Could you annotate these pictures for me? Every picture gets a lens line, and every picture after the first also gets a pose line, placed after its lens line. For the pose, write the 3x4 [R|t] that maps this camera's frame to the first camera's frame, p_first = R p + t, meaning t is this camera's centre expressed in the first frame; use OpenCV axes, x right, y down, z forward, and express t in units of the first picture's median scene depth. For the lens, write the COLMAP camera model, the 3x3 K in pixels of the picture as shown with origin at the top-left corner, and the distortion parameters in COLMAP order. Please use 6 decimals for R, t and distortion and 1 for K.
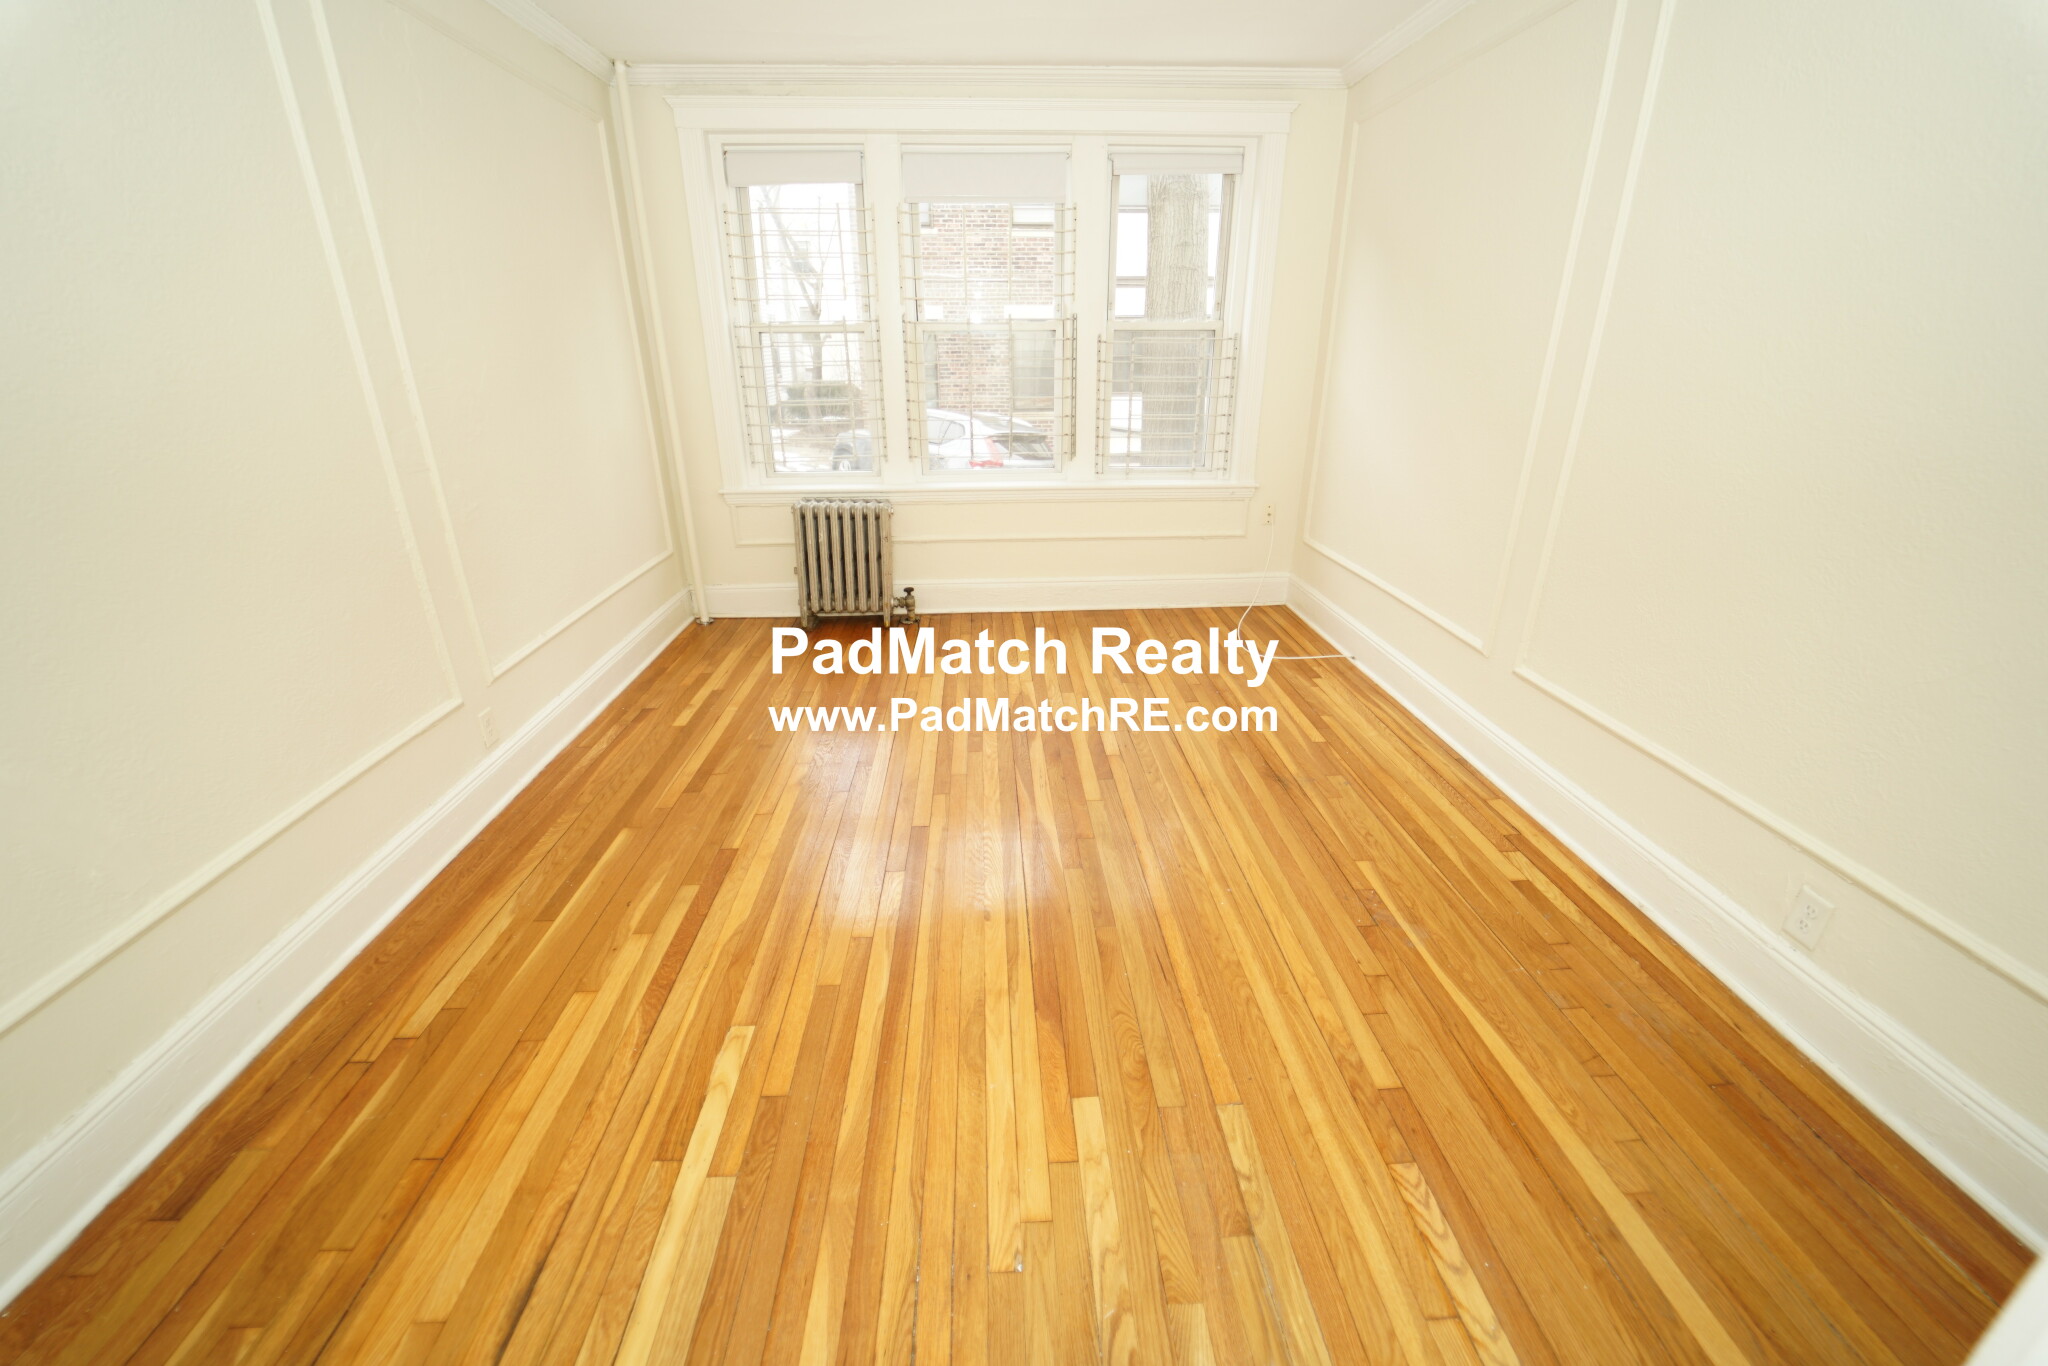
lens RADIAL K [[828.2, 0, 1021.5], [0, 828.2, 669.1], [0, 0, 1]] dist [-0.022660, -0.000242]
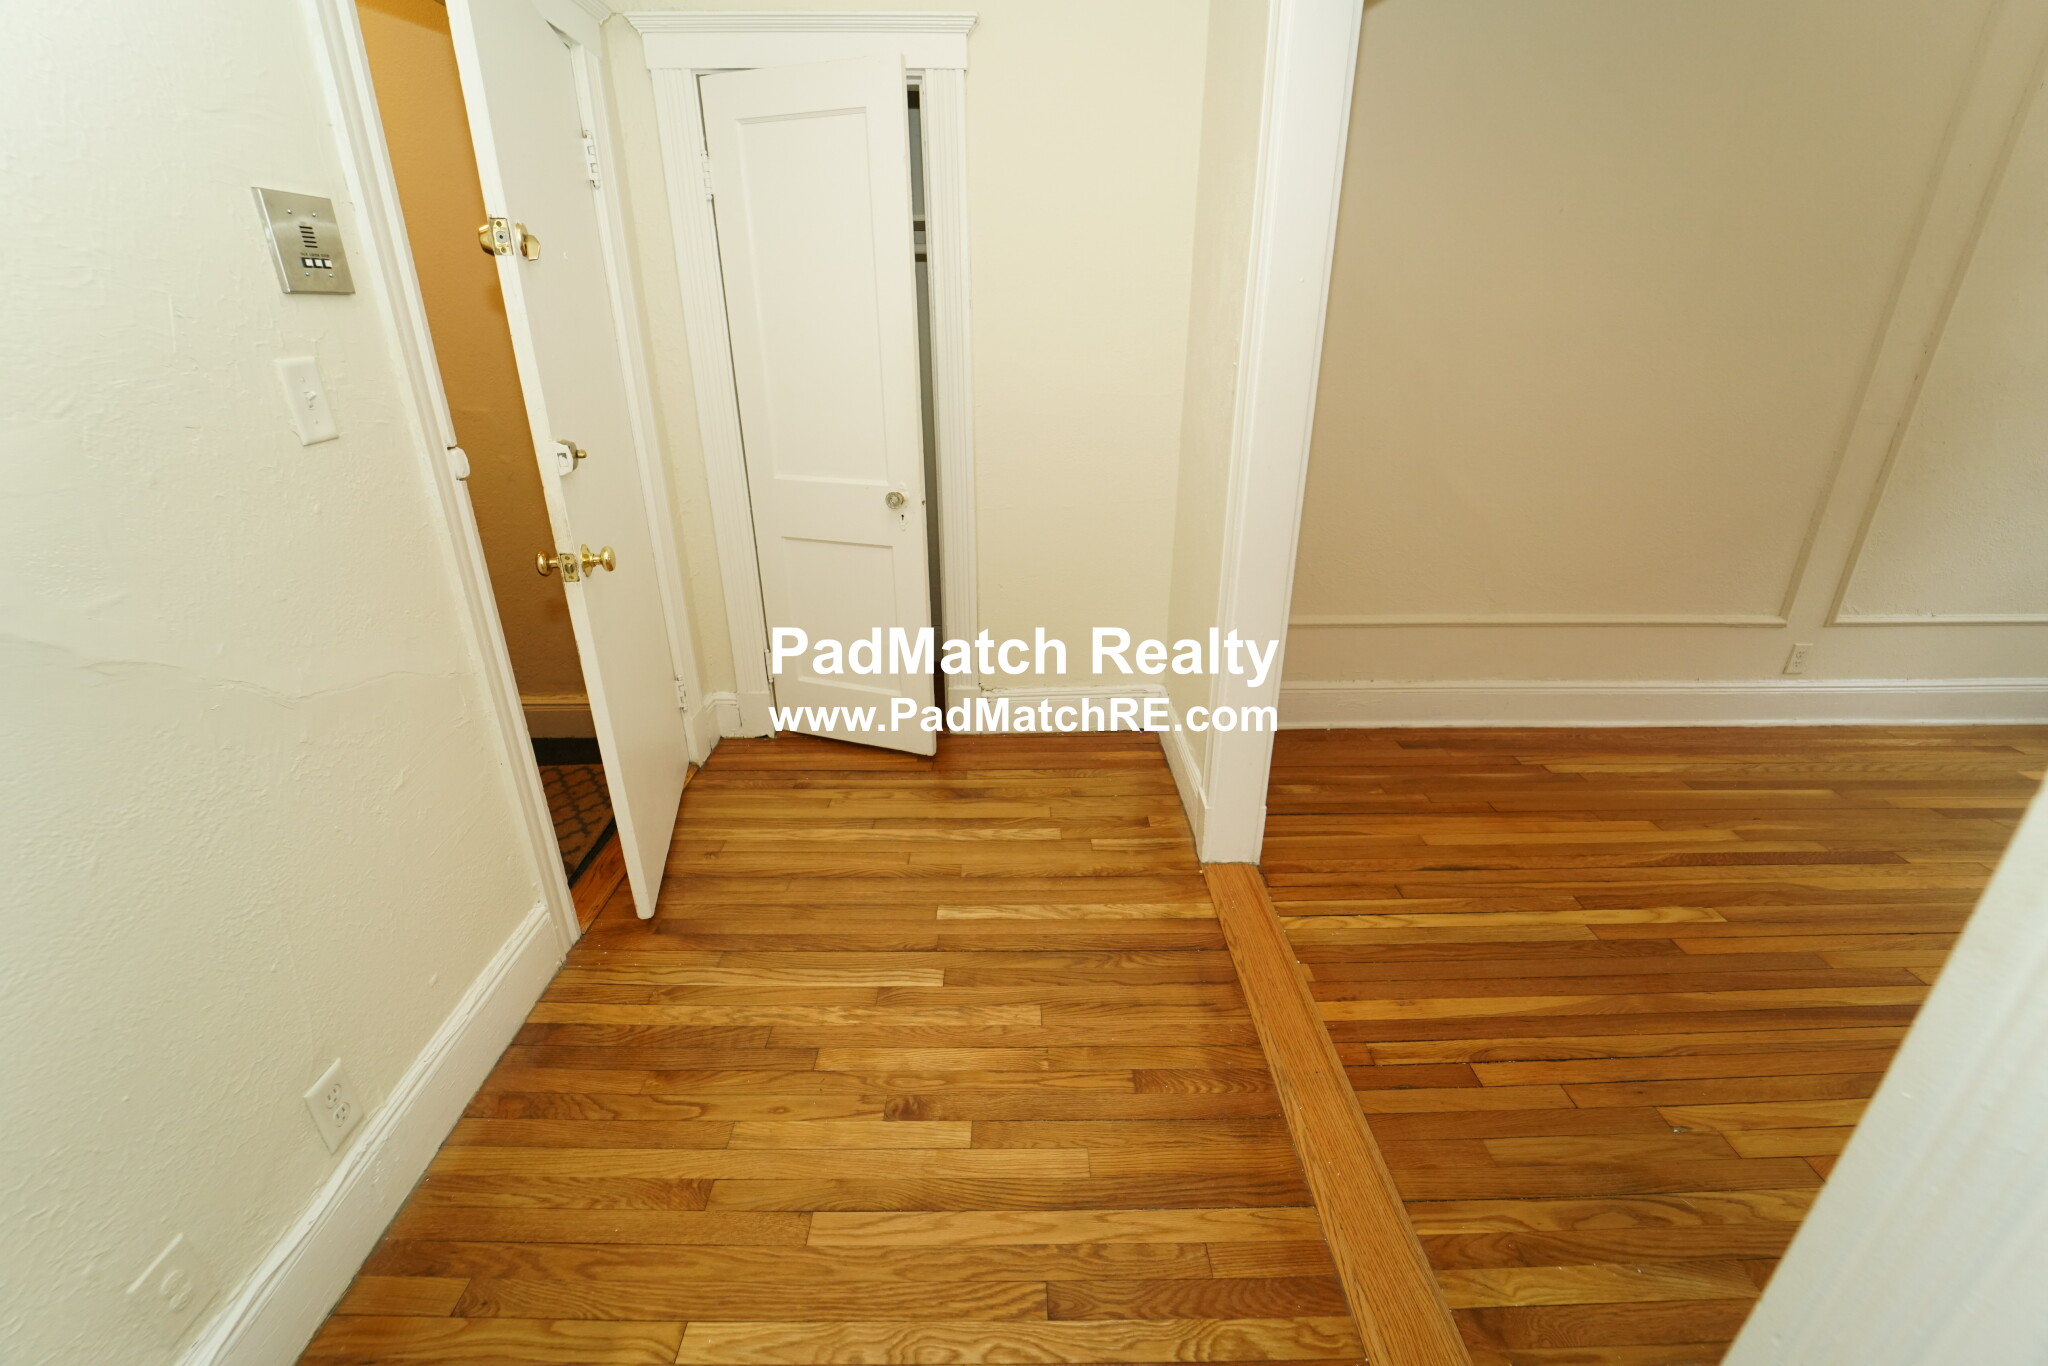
lens RADIAL K [[828.2, 0, 1021.5], [0, 828.2, 669.1], [0, 0, 1]] dist [-0.022660, -0.000242]
pose [[-0.040320, 0.391574, -0.919263, 0.625024], [-0.371120, 0.848328, 0.377636, 0.094259], [0.927709, 0.356383, 0.111117, -0.127302]]
